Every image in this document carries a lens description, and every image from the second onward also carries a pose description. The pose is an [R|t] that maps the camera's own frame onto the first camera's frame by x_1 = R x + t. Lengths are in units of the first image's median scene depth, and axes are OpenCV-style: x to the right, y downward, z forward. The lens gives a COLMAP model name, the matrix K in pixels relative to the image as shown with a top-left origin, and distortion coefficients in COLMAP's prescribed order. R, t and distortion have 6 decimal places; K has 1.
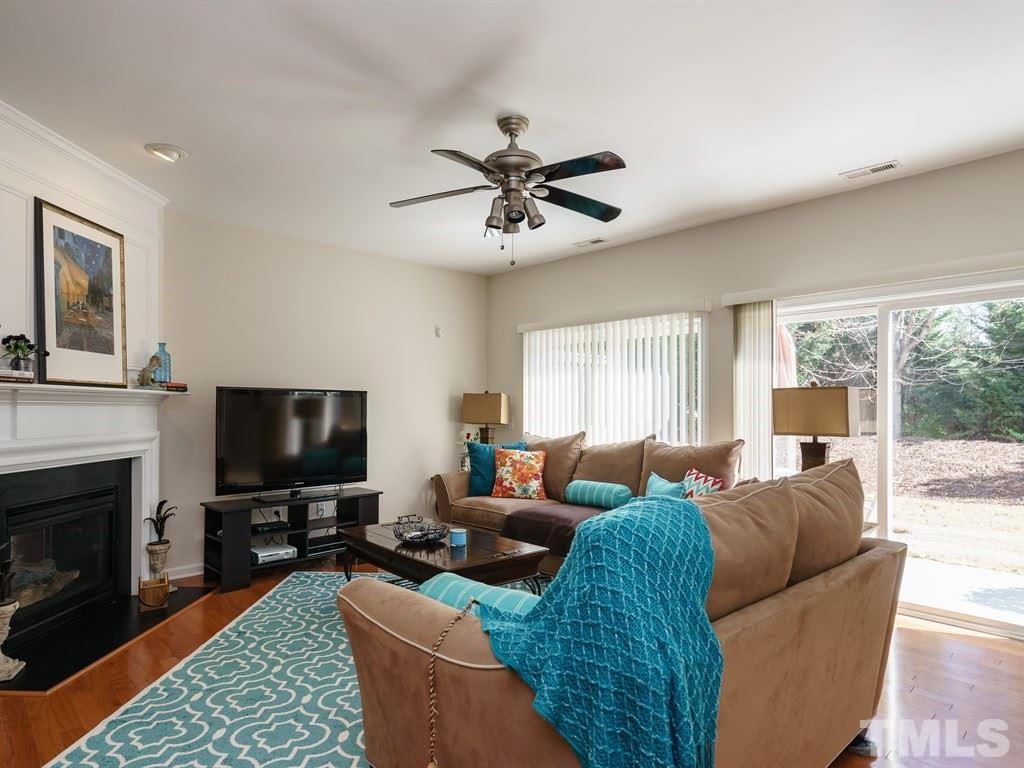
lens RADIAL K [[587.8, 0, 514.2], [0, 587.8, 390.1], [0, 0, 1]] dist [0.002439, 0.000056]
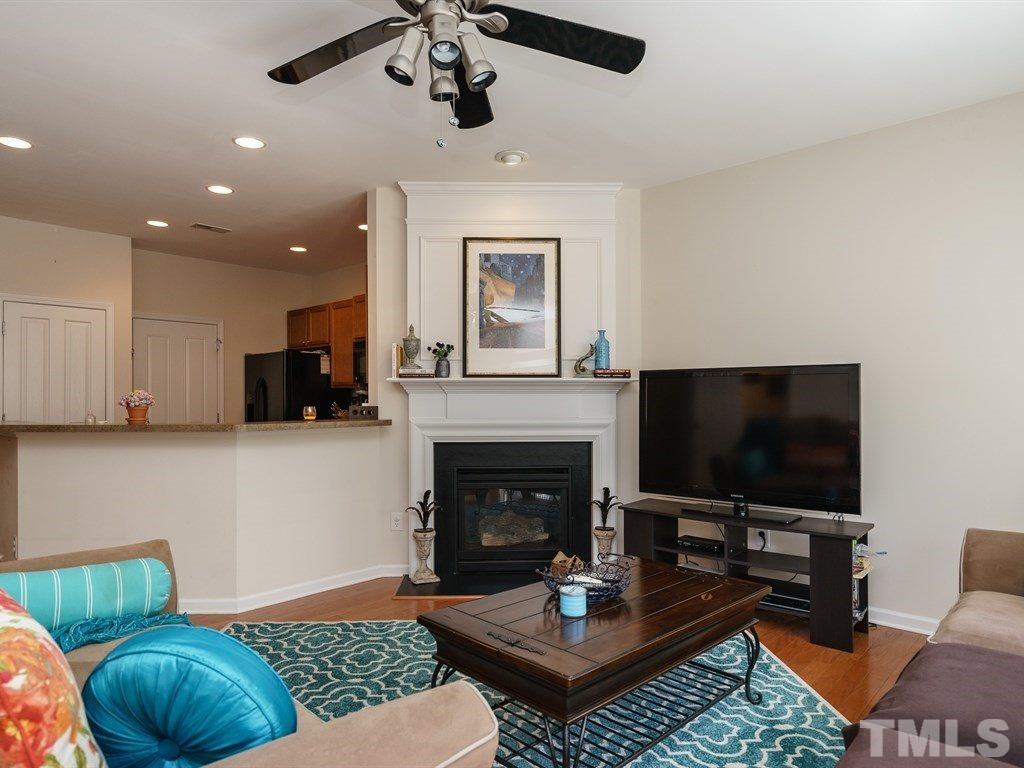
lens RADIAL K [[646.6, 0, 514.2], [0, 646.6, 391.0], [0, 0, 1]] dist [0.001013, 0.000184]
pose [[0.042644, -0.018757, -0.998914, 0.543410], [0.031944, 0.999338, -0.017402, 0.041074], [0.998580, -0.031167, 0.043215, 0.871208]]
